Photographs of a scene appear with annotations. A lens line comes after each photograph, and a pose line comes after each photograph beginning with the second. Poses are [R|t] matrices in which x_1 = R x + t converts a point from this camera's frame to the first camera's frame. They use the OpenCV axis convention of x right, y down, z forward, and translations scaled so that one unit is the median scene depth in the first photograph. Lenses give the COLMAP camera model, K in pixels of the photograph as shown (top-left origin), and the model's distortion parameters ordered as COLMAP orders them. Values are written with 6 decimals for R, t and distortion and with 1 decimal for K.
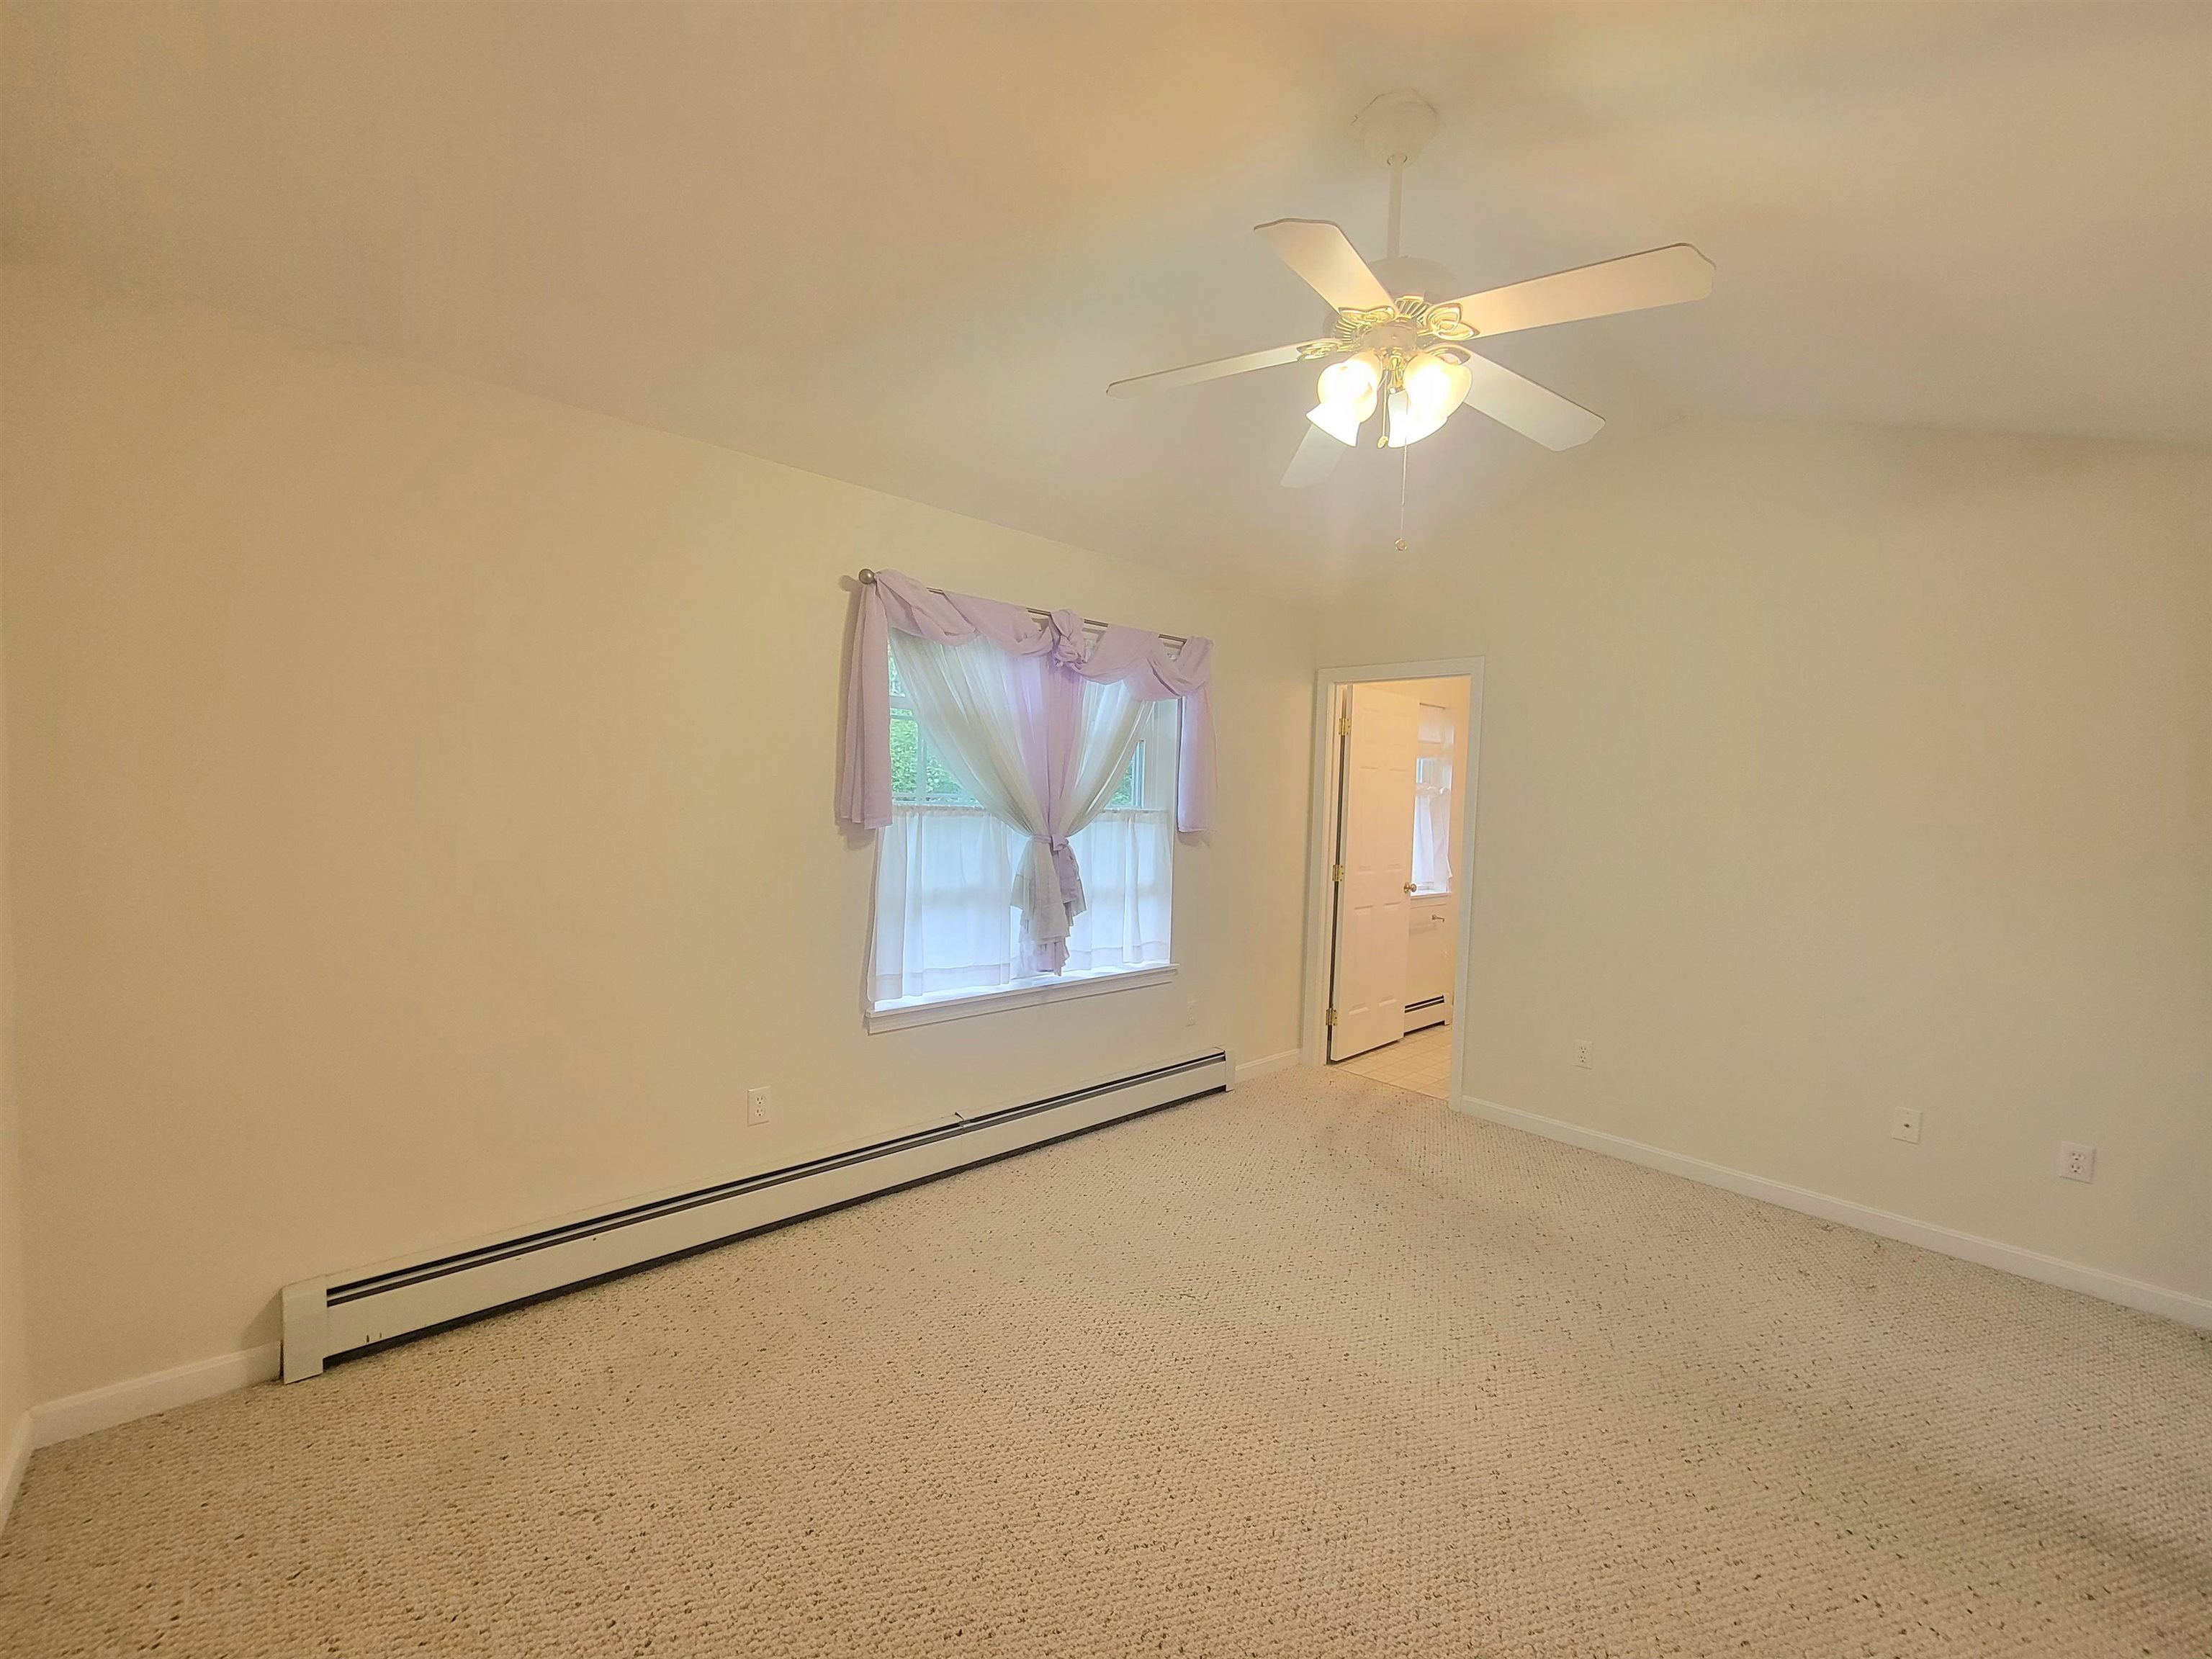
lens RADIAL K [[901.0, 0, 1091.5], [0, 901.0, 838.6], [0, 0, 1]] dist [0.000849, -0.000145]
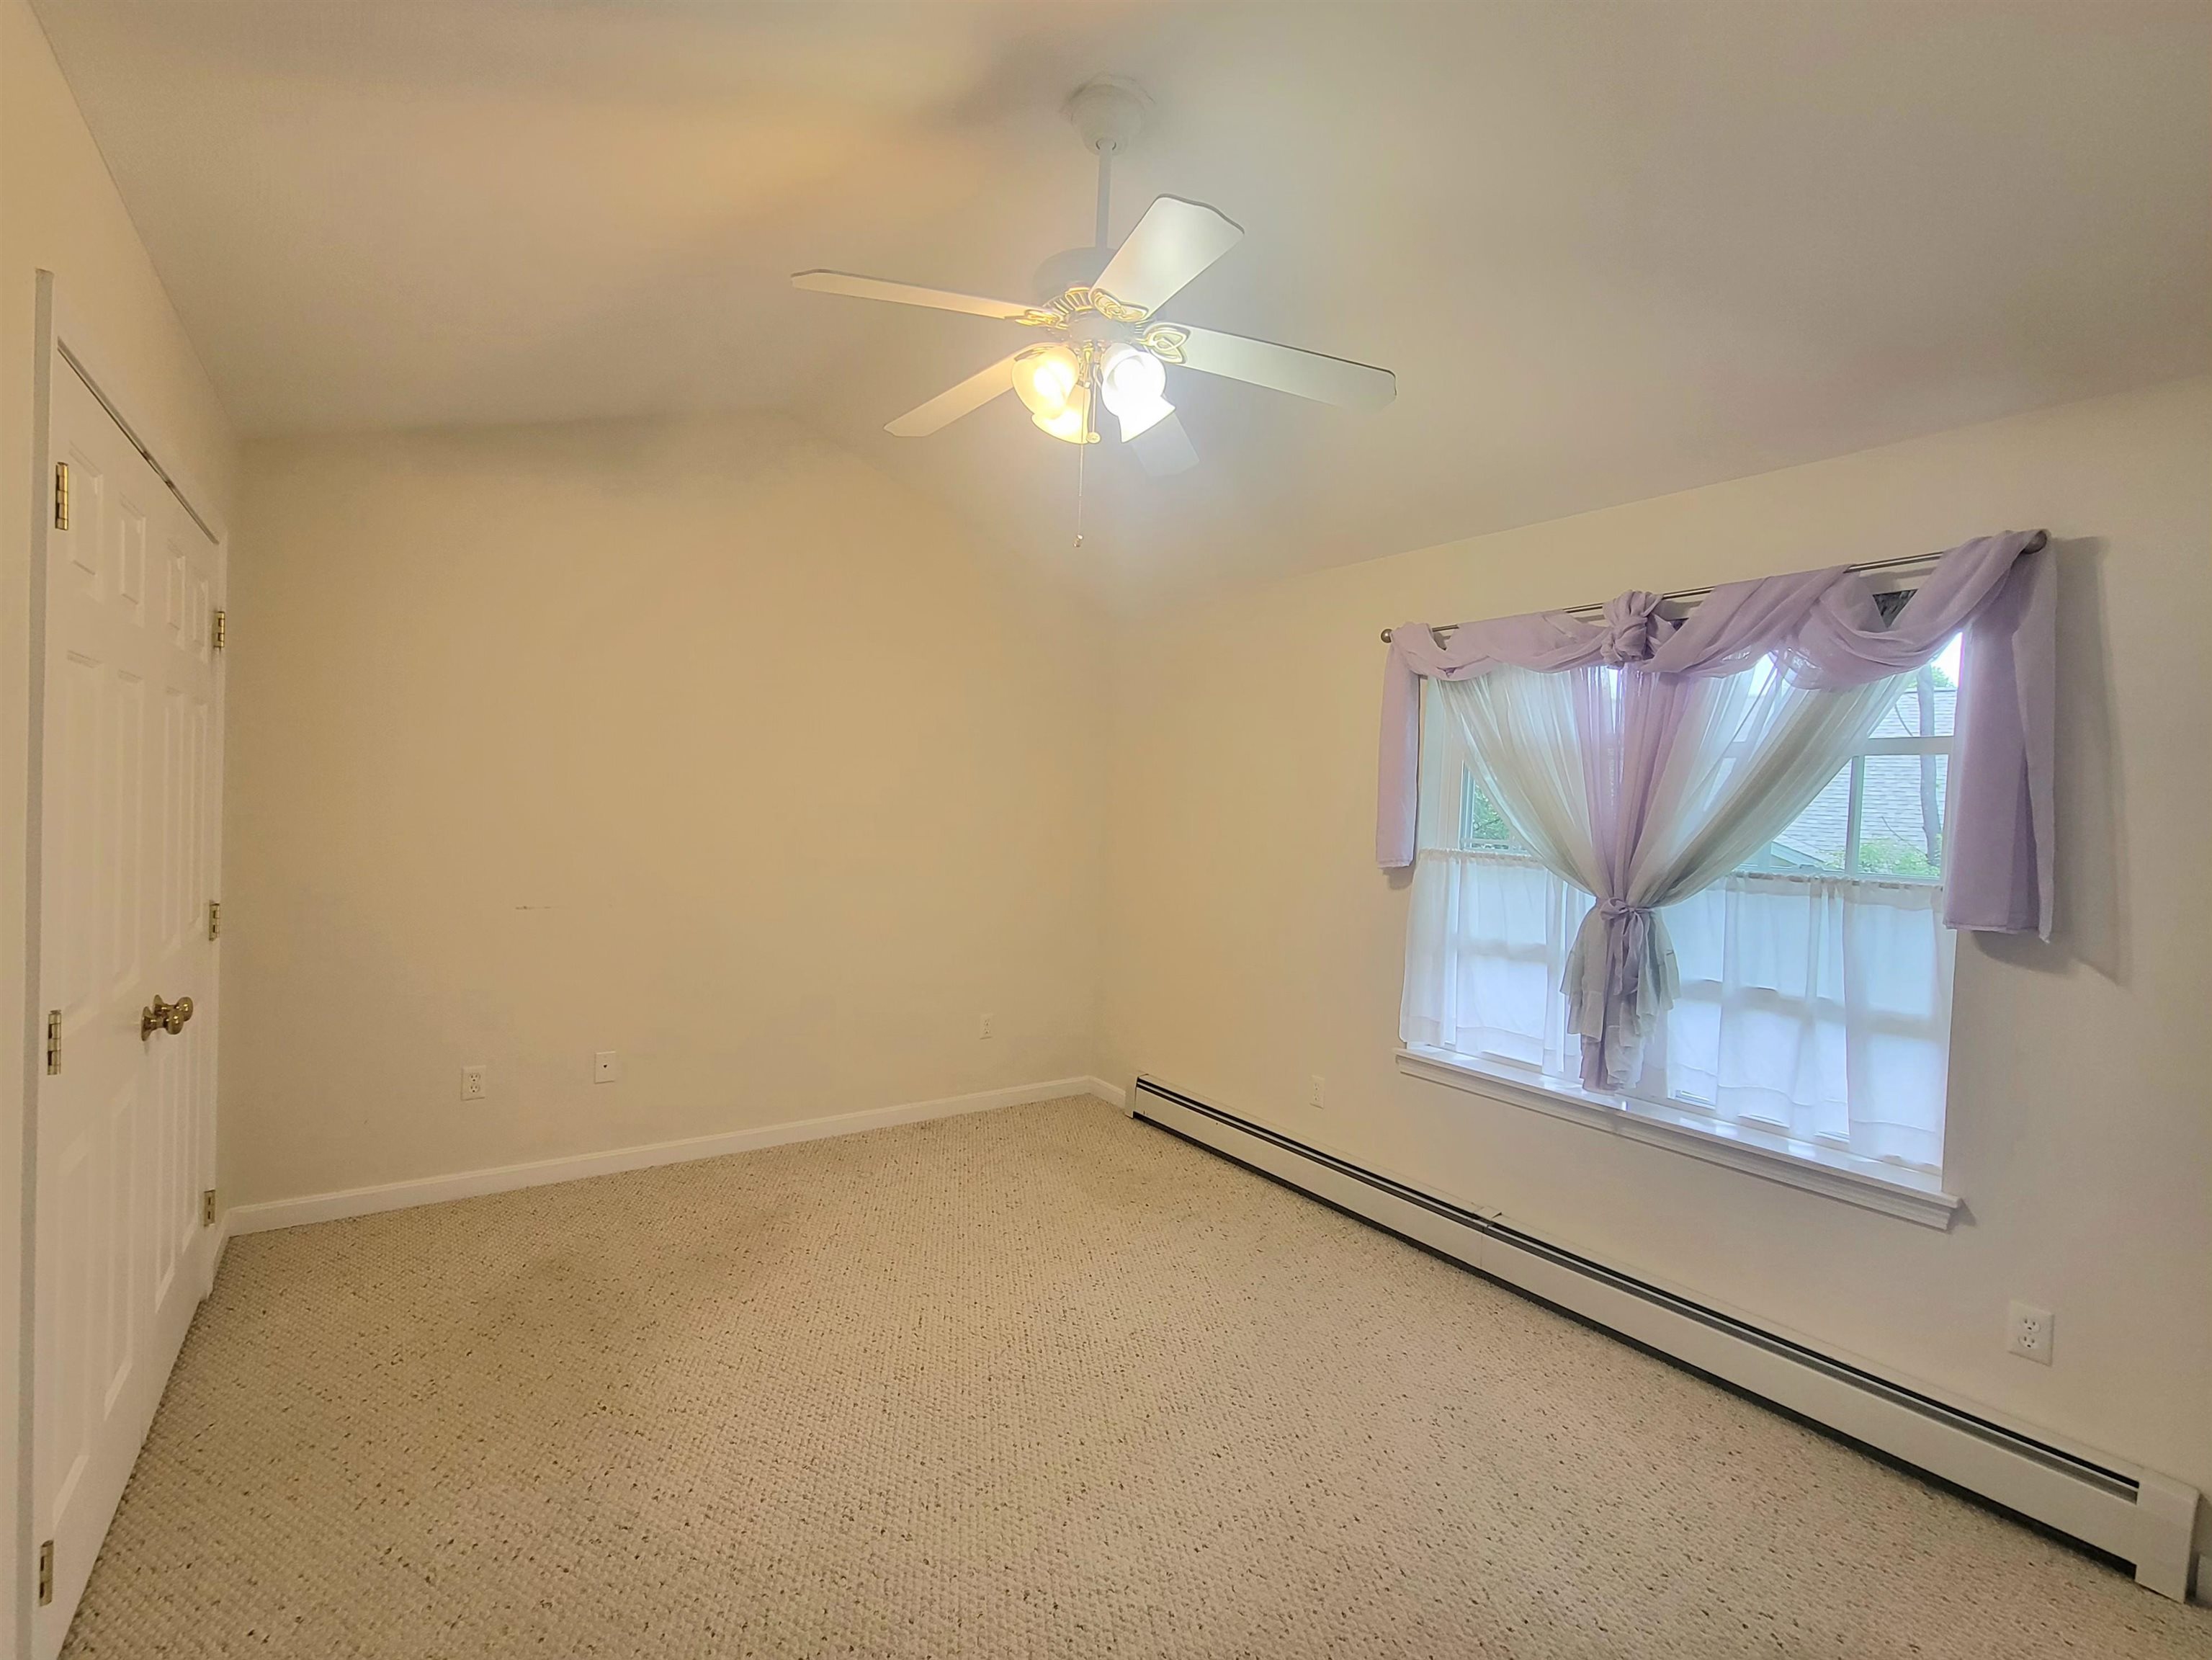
lens RADIAL K [[901.1, 0, 1091.5], [0, 901.1, 839.1], [0, 0, 1]] dist [0.000849, -0.000145]
pose [[-0.078605, -0.003264, -0.996900, 0.765767], [-0.100480, 0.994928, 0.004666, -0.014459], [0.991829, 0.100535, -0.078535, 0.672198]]
